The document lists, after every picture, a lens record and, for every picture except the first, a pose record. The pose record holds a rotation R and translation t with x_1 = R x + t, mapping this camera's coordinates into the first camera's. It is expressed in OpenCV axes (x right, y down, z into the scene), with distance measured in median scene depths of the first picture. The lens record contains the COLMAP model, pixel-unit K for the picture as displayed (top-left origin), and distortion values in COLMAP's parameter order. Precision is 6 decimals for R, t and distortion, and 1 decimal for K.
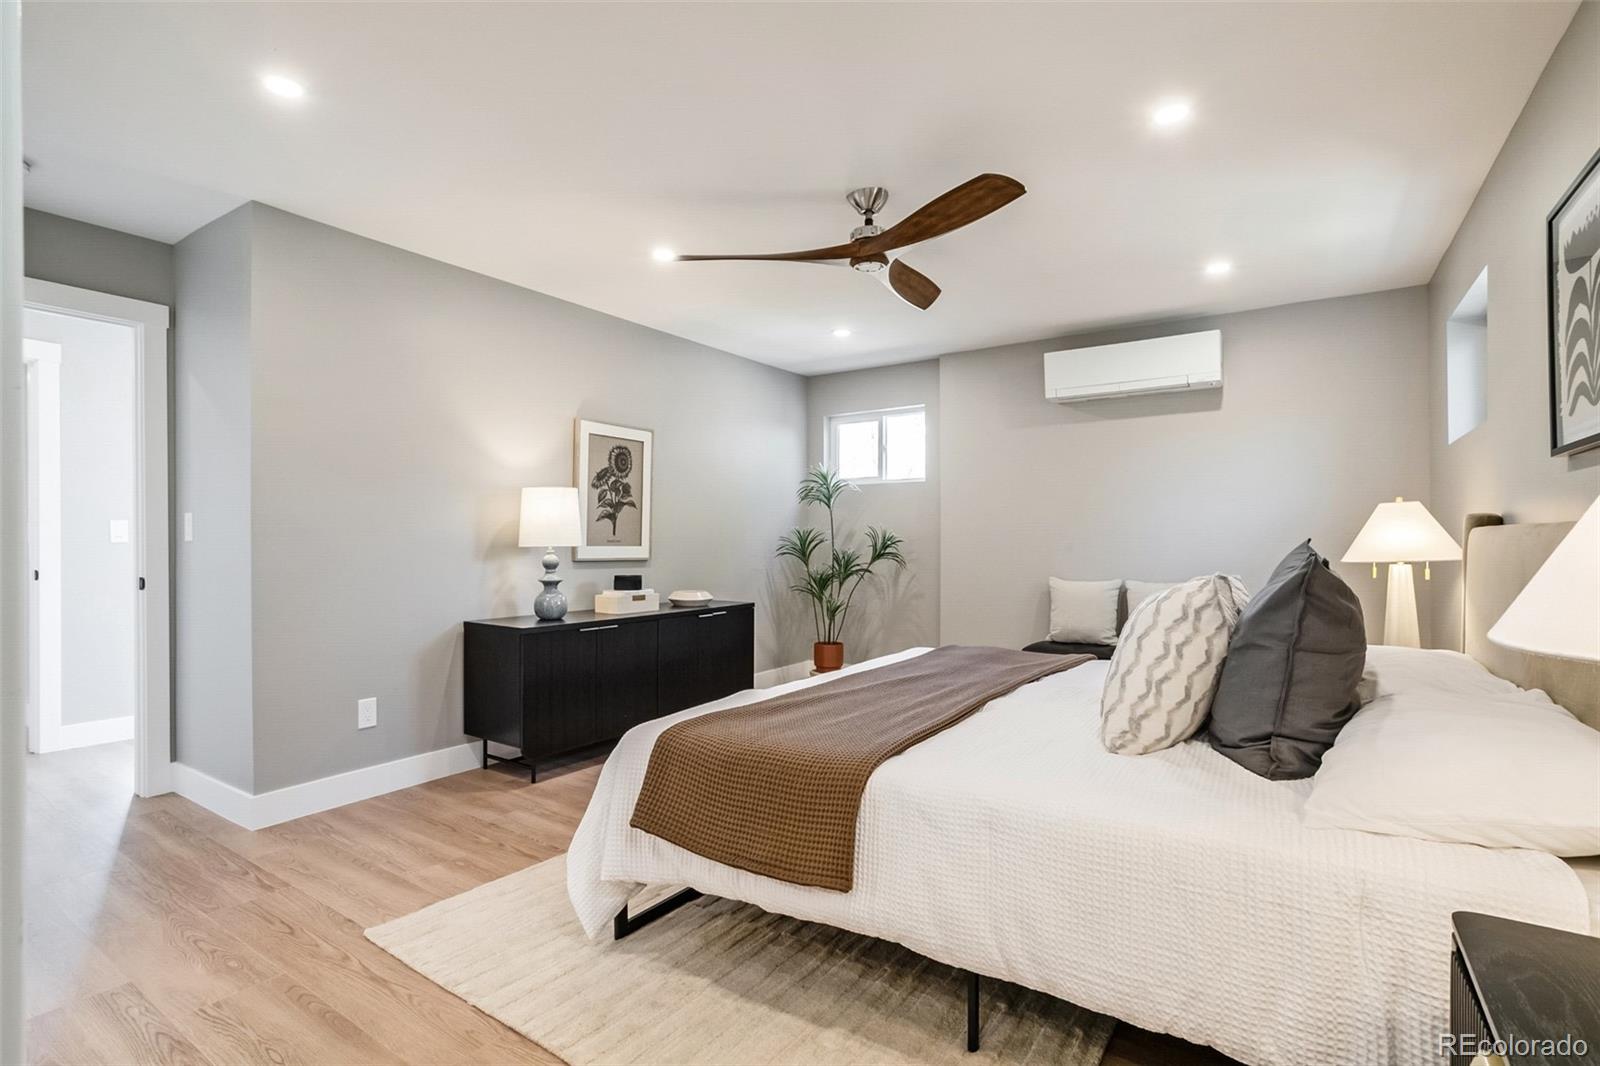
lens RADIAL K [[767.5, 0, 800.0], [0, 767.5, 535.8], [0, 0, 1]] dist [-0.036278, 0.014888]
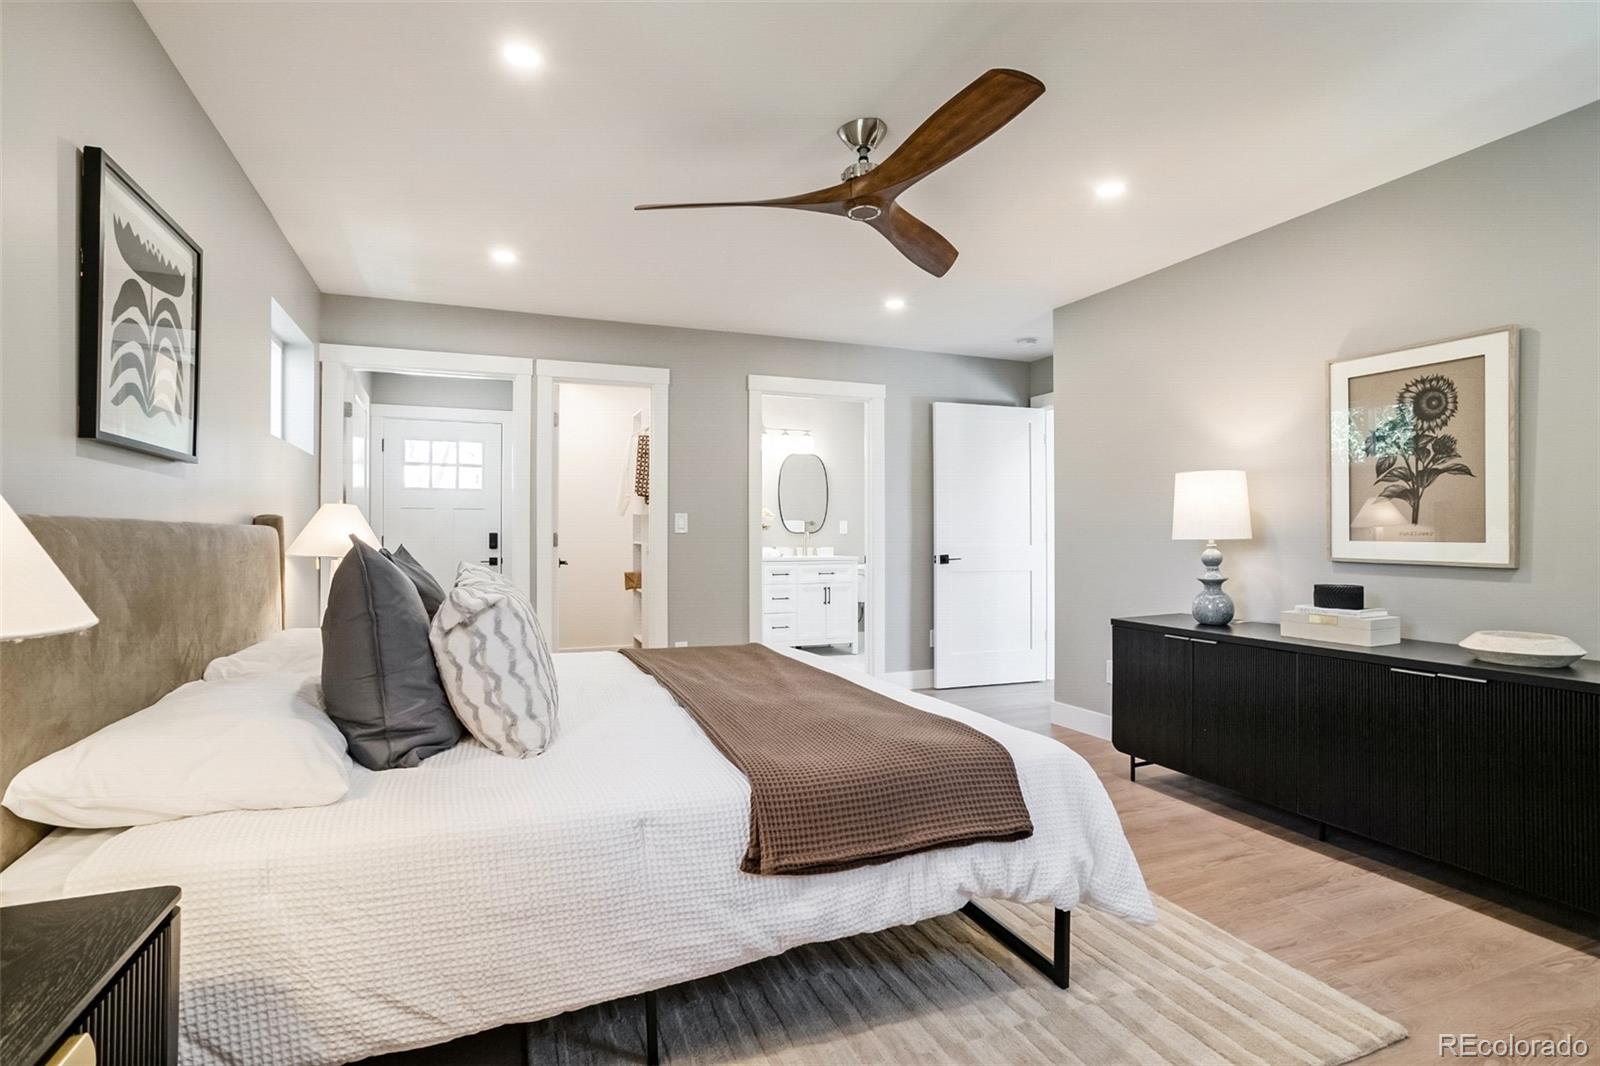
lens RADIAL K [[767.5, 0, 798.3], [0, 767.5, 529.2], [0, 0, 1]] dist [-0.036278, 0.014888]
pose [[-0.556729, -0.008674, -0.830649, 0.549588], [0.002061, 0.999928, -0.011823, 0.009407], [0.830692, -0.008294, -0.556671, 0.931035]]
